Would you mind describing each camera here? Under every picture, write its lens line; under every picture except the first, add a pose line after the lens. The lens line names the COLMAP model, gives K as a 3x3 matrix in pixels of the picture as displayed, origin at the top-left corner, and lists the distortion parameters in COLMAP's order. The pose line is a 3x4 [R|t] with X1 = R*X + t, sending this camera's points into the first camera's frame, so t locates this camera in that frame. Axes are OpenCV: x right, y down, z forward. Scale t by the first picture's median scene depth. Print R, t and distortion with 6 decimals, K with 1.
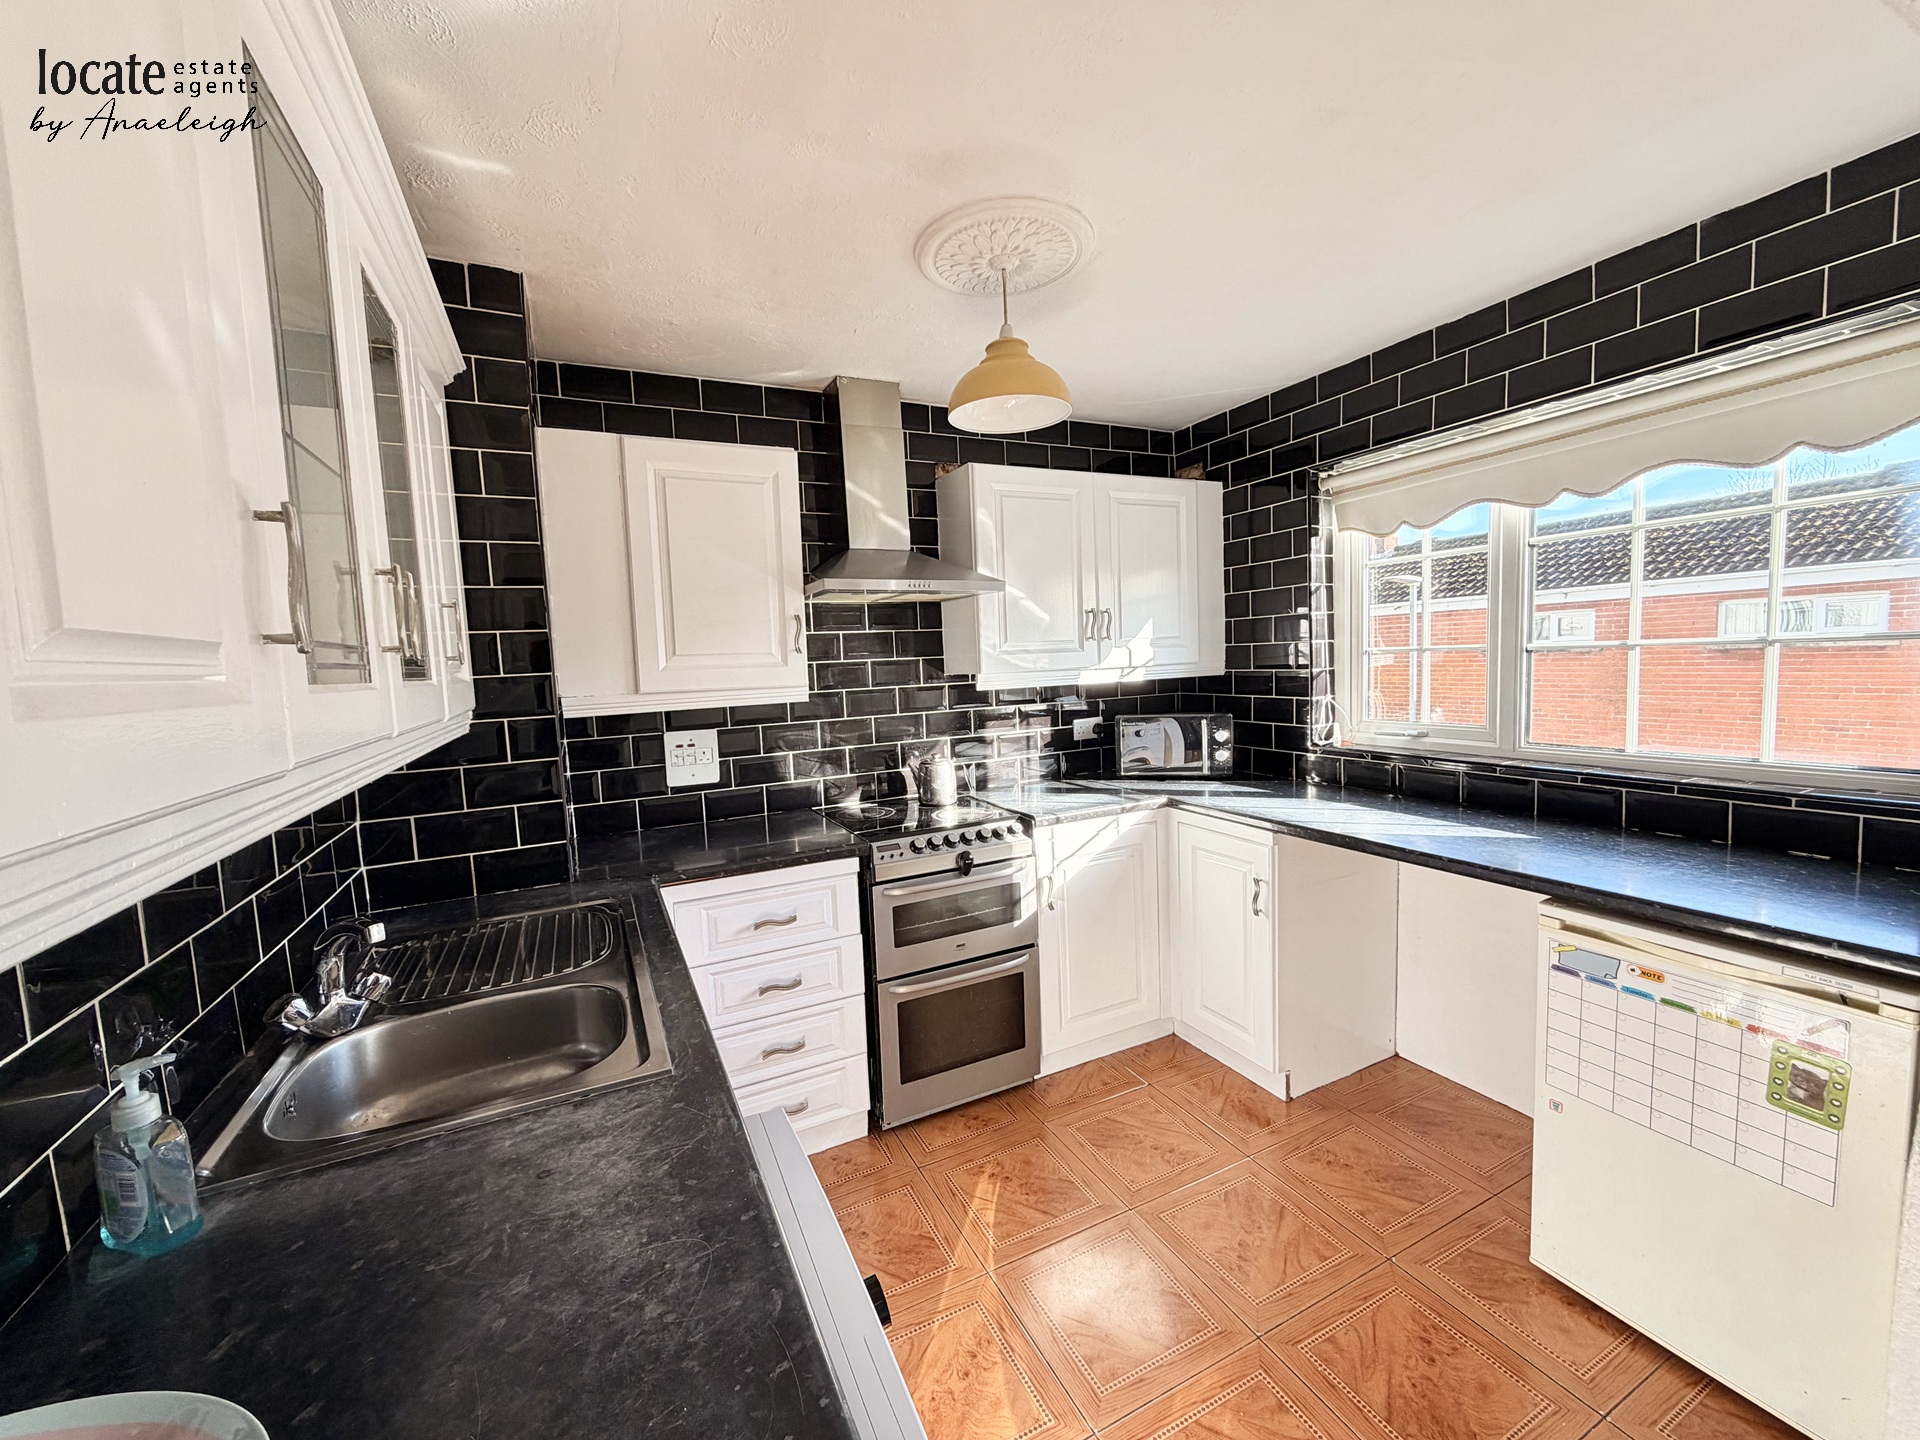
lens RADIAL K [[766.3, 0, 958.3], [0, 766.3, 721.2], [0, 0, 1]] dist [-0.003914, -0.001034]
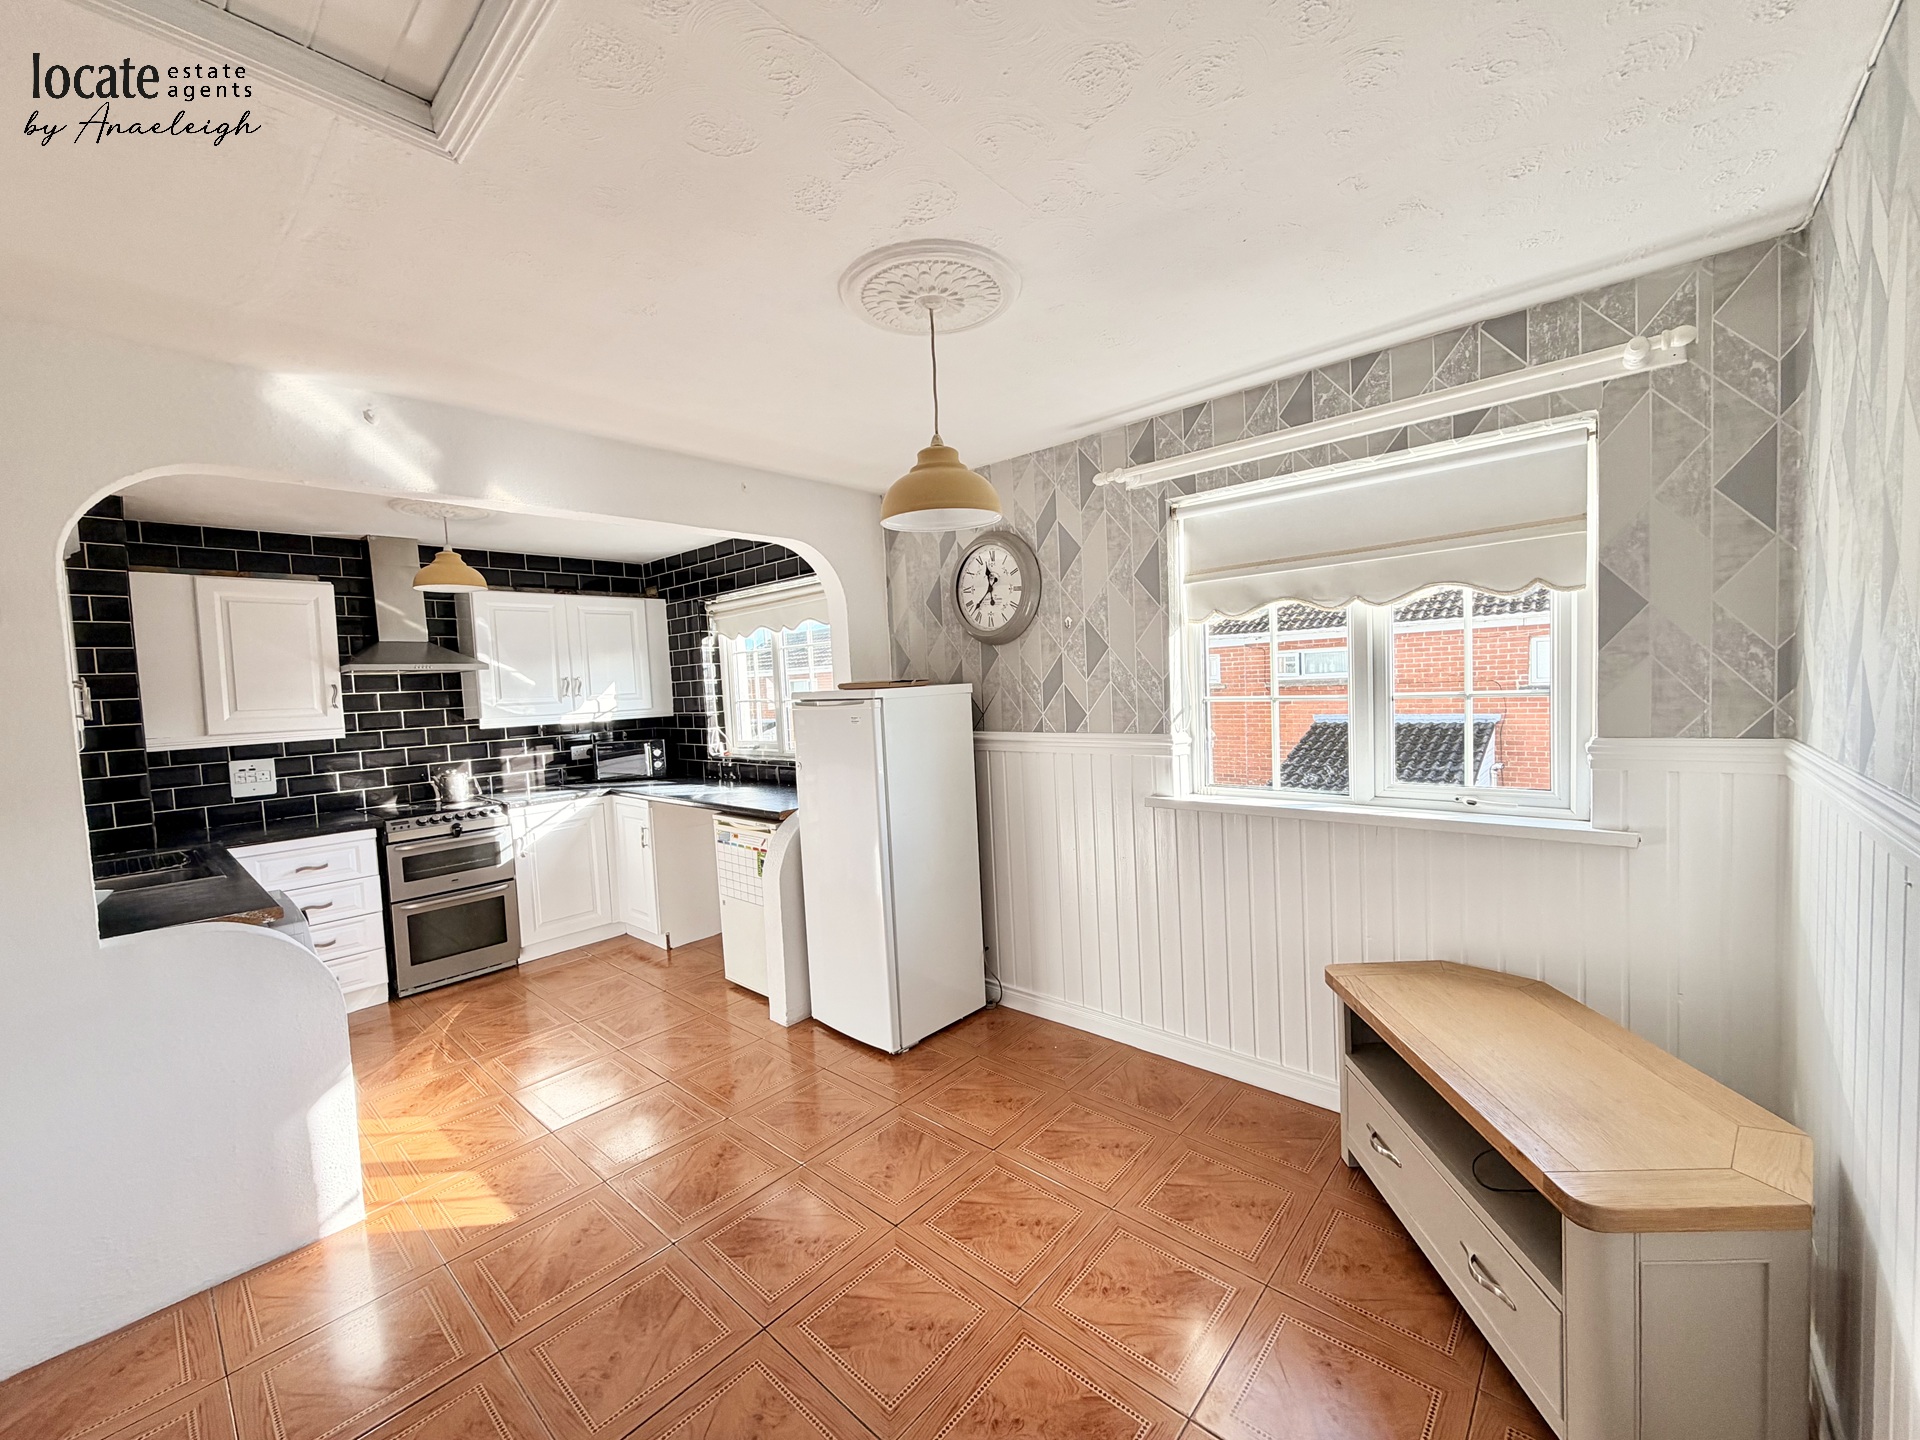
lens RADIAL K [[766.3, 0, 966.7], [0, 766.3, 722.3], [0, 0, 1]] dist [-0.003914, -0.001034]
pose [[0.925149, -0.020088, 0.379071, 0.382705], [0.038779, 0.998376, -0.041736, 0.056008], [-0.377617, 0.053312, 0.924426, -0.920737]]
